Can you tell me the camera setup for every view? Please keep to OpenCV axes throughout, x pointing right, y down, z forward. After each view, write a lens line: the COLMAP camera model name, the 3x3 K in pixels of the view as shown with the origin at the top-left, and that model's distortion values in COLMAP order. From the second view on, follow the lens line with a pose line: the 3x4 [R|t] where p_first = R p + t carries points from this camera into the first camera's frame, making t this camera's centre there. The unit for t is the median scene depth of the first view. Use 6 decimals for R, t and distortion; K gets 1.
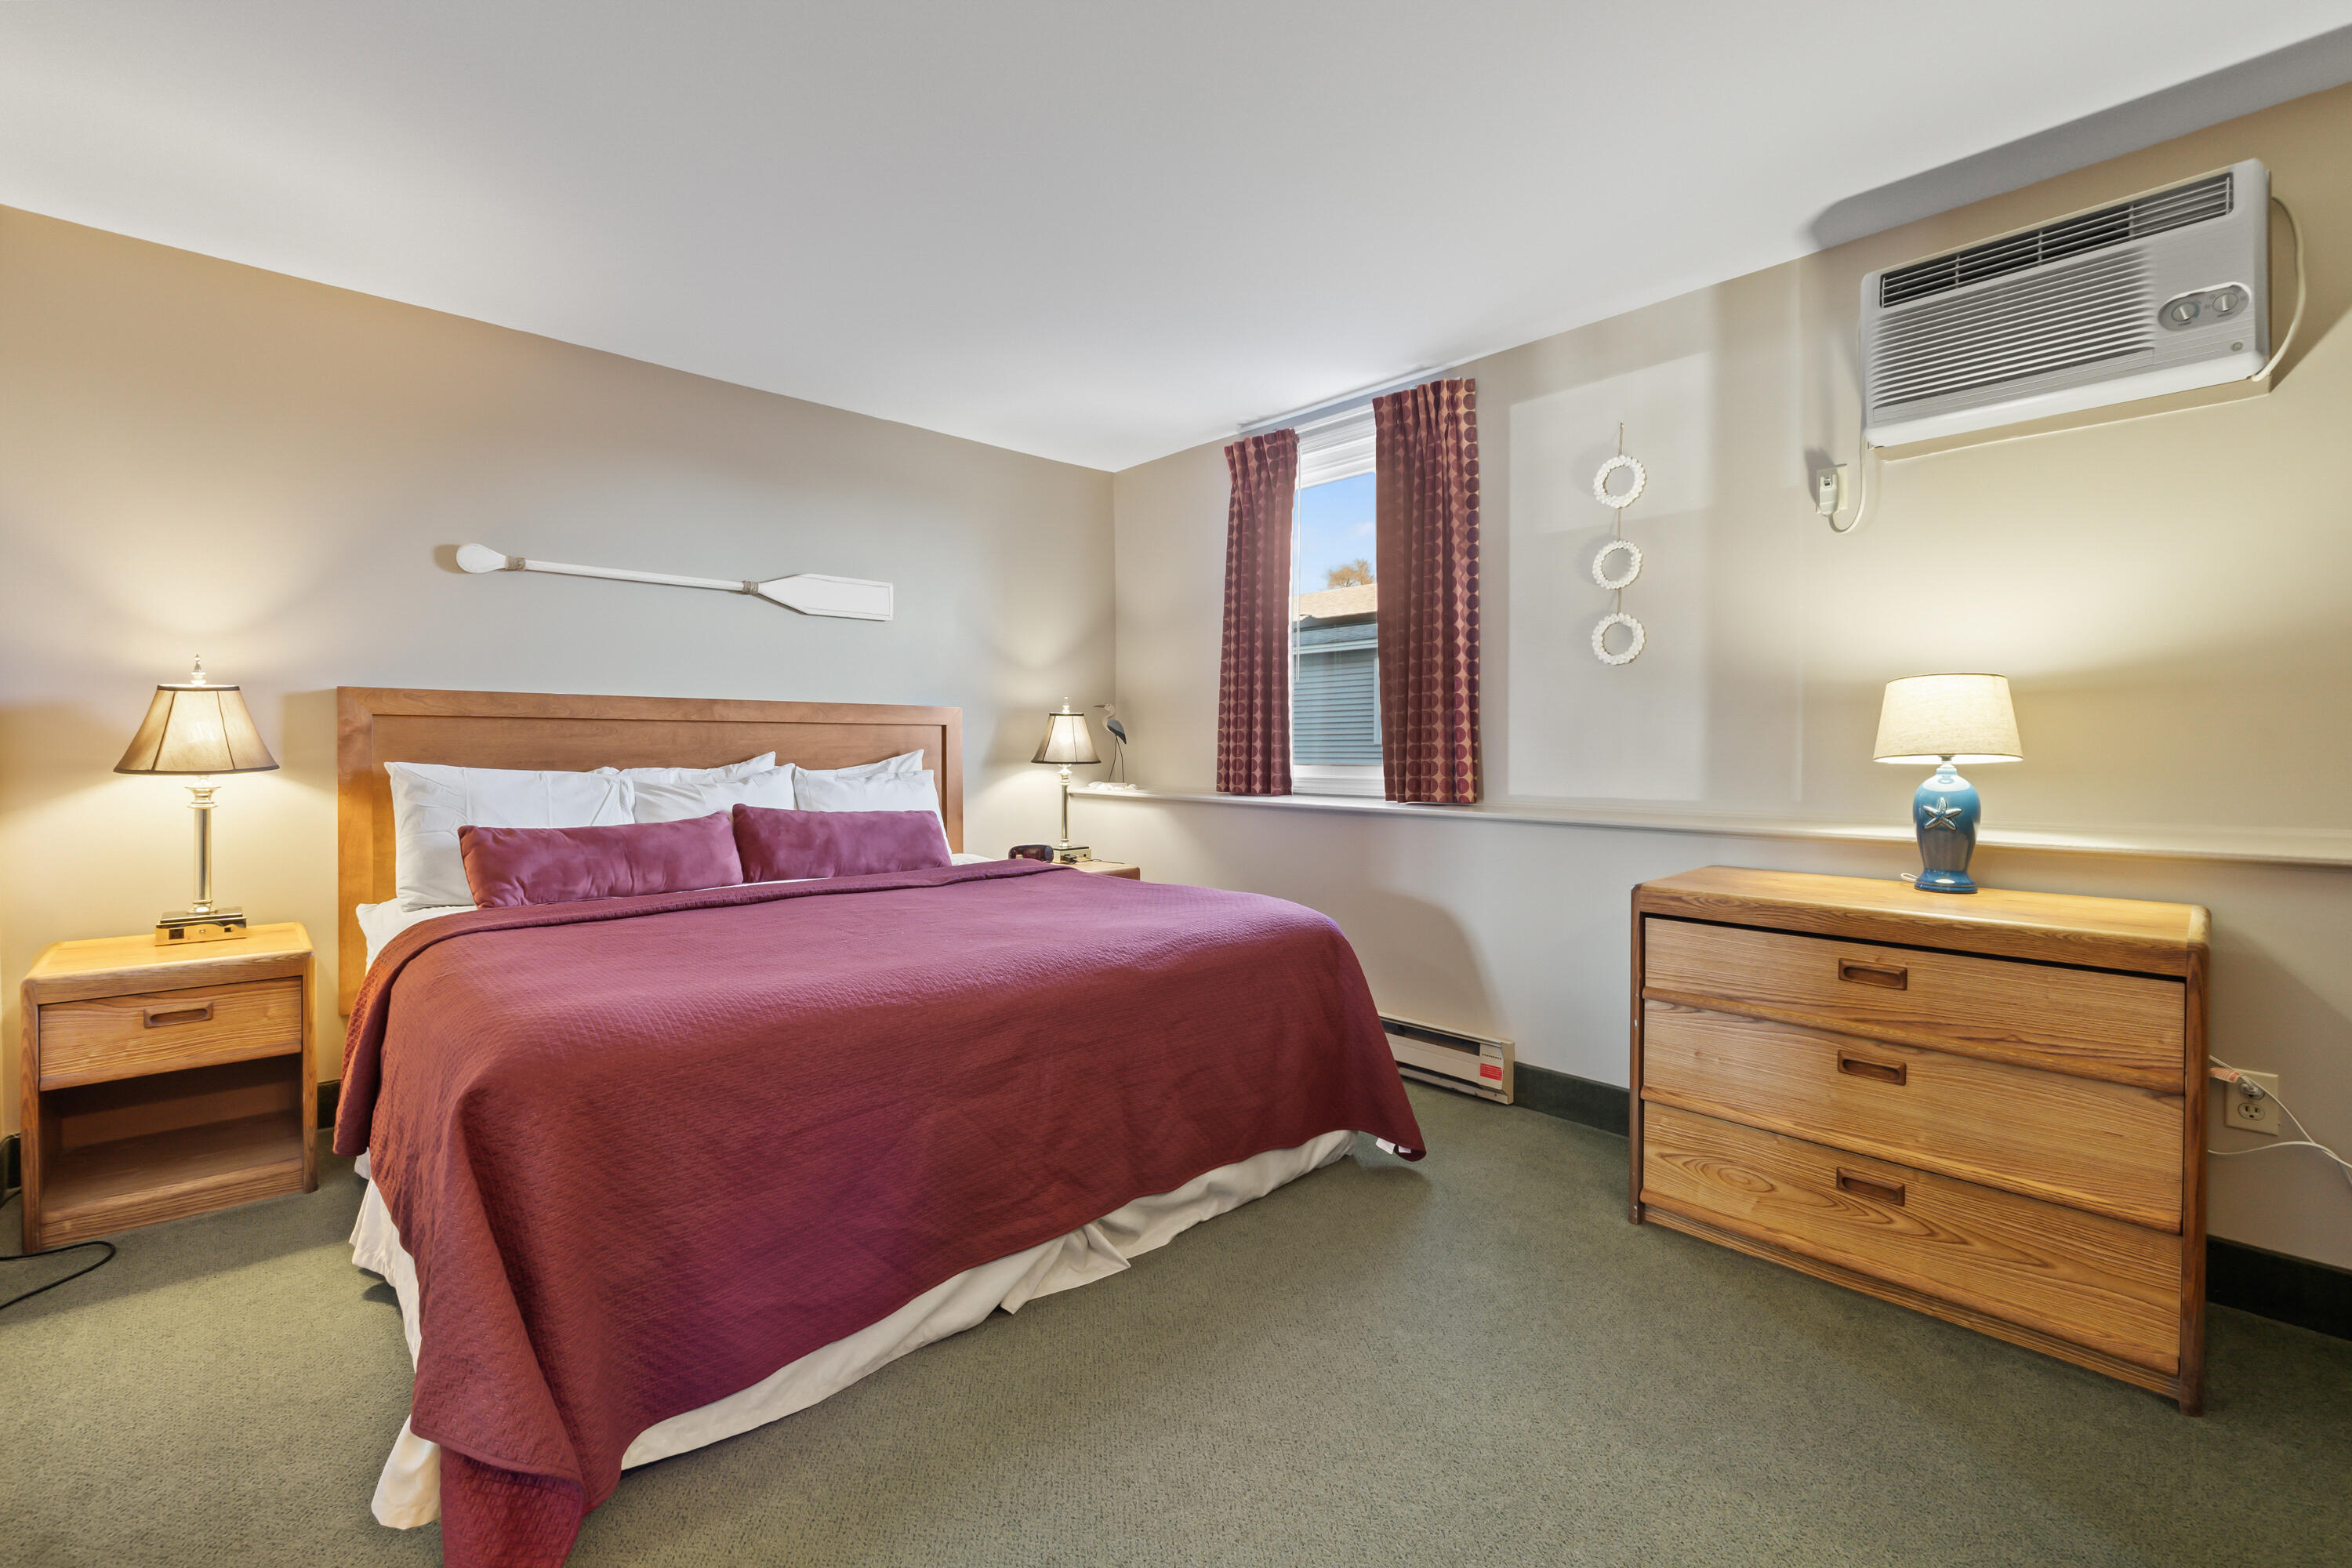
lens RADIAL K [[1004.1, 0, 1169.9], [0, 1004.1, 765.7], [0, 0, 1]] dist [-0.000862, 0.000064]
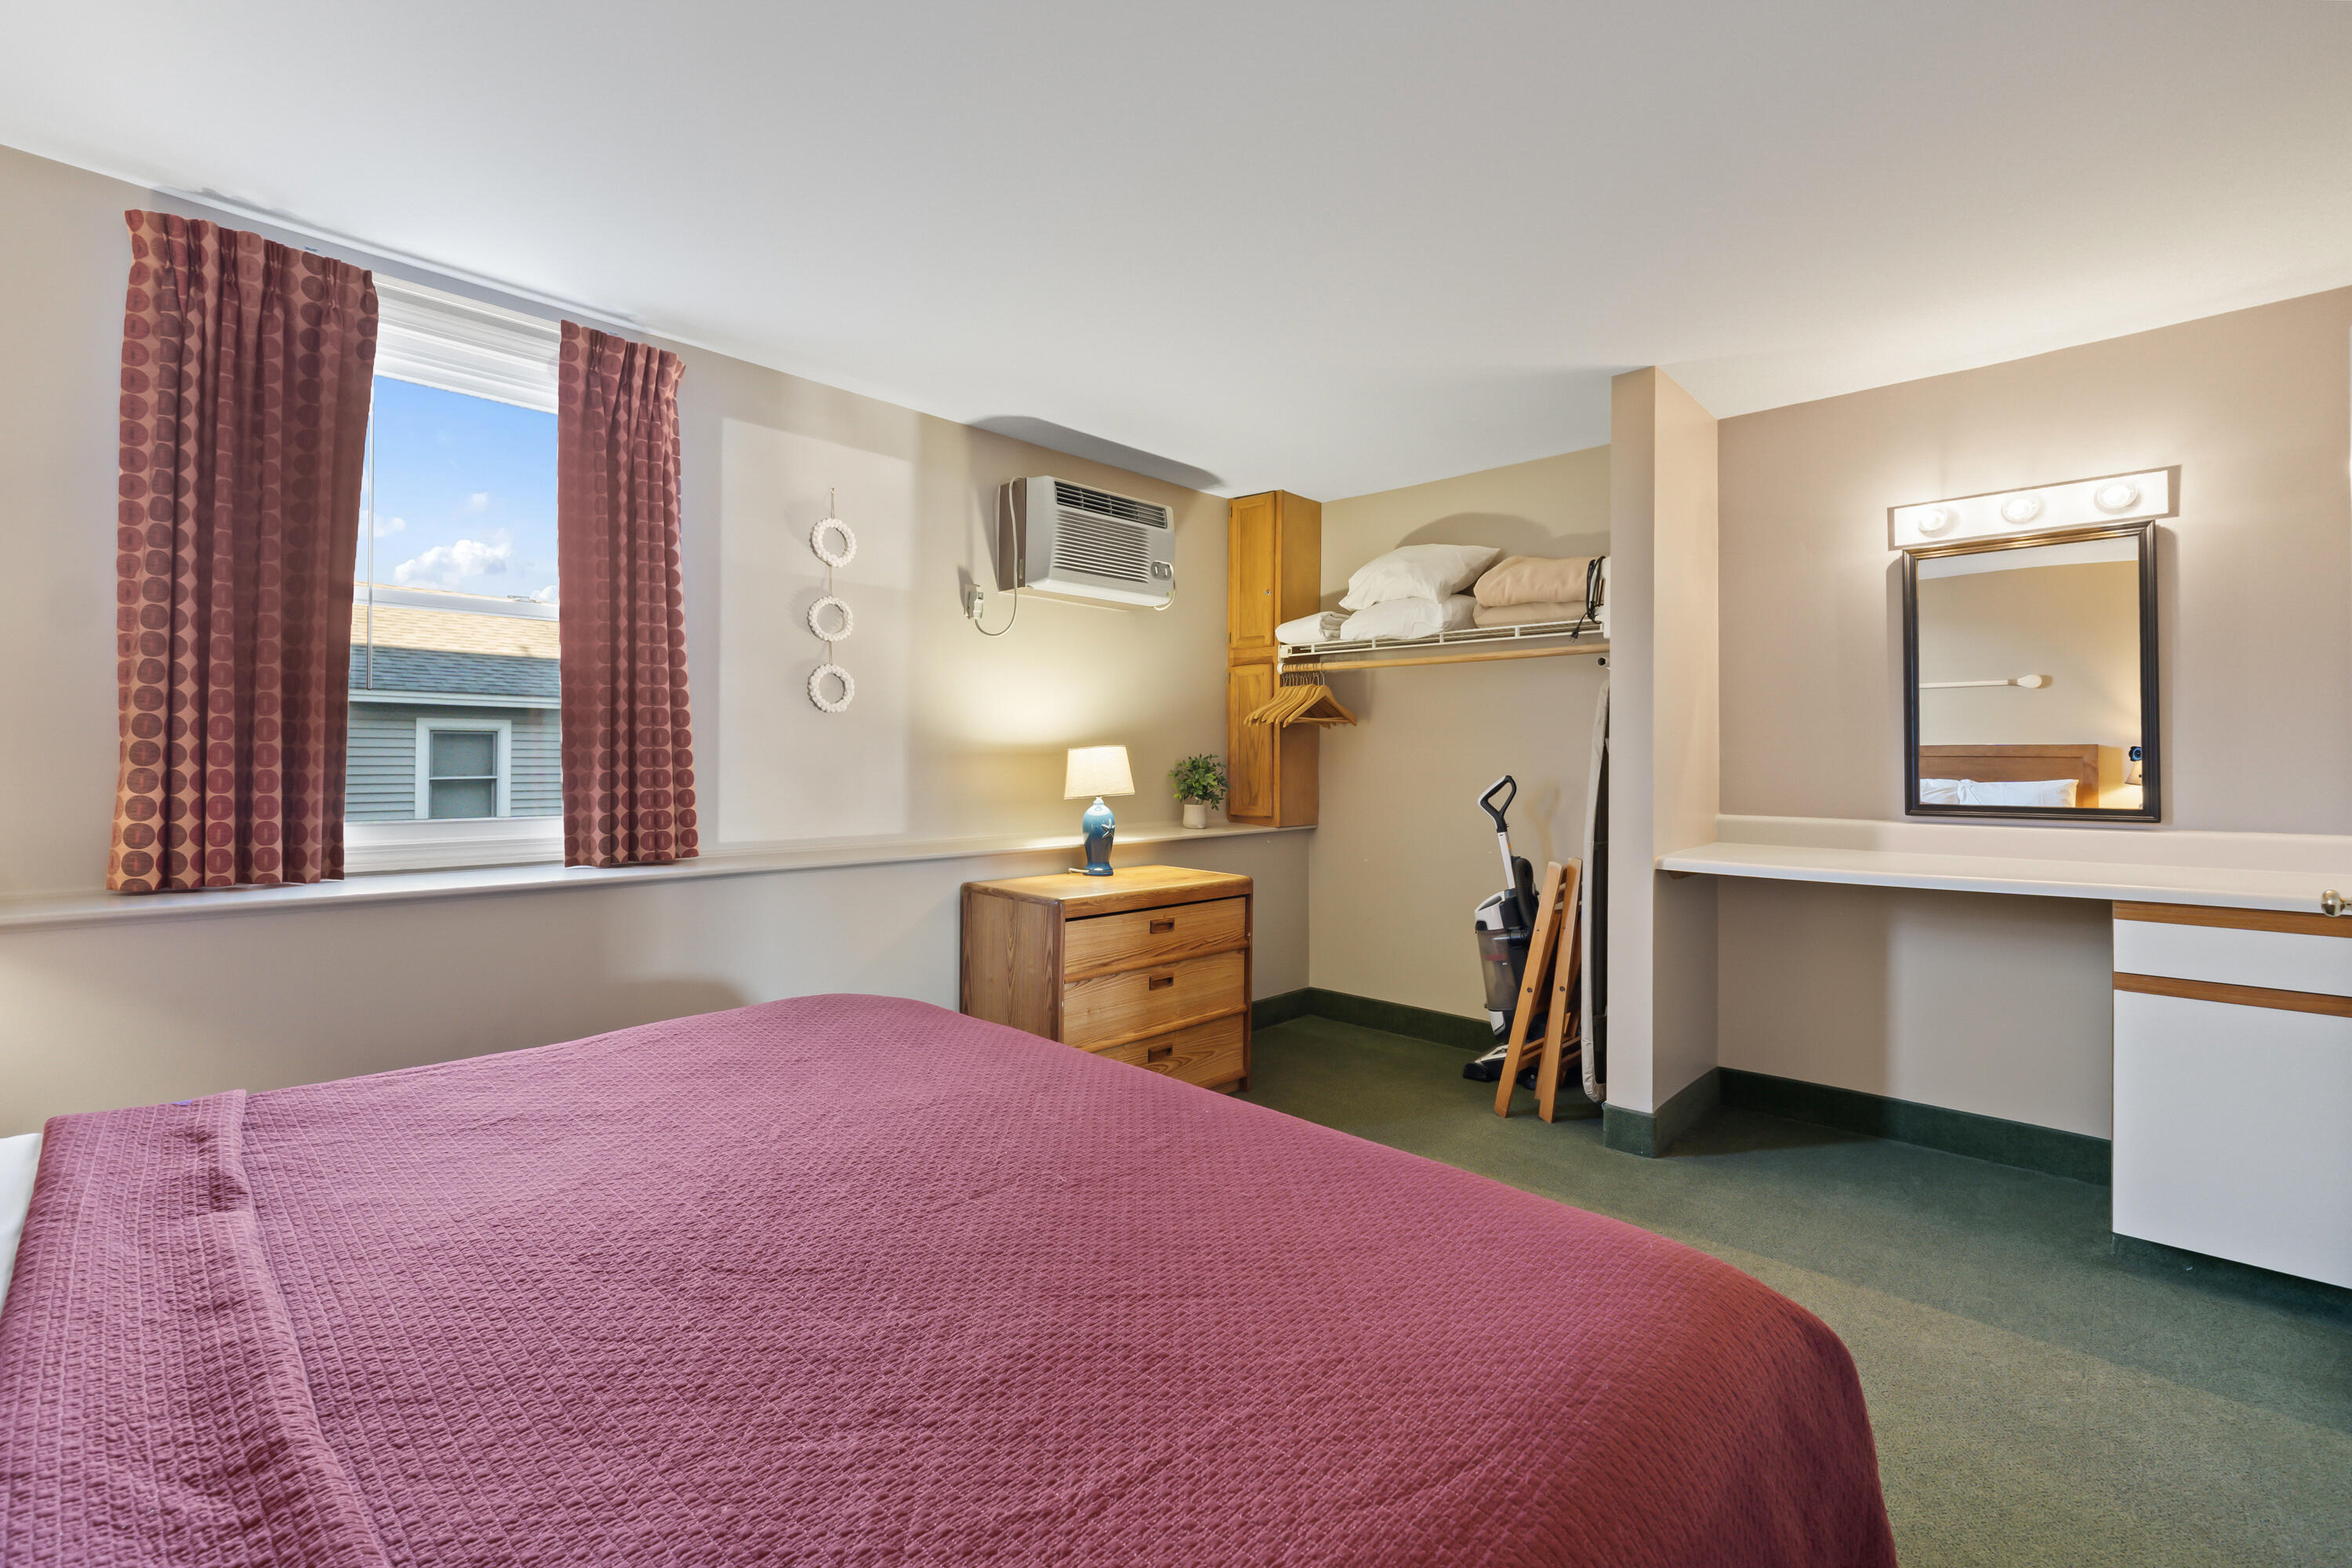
lens RADIAL K [[1004.1, 0, 1176.4], [0, 1004.1, 770.8], [0, 0, 1]] dist [-0.000862, 0.000064]
pose [[-0.052639, -0.004862, 0.998602, -0.550315], [0.013850, 0.999888, 0.005598, -0.034221], [-0.998518, 0.014126, -0.052566, 0.592511]]
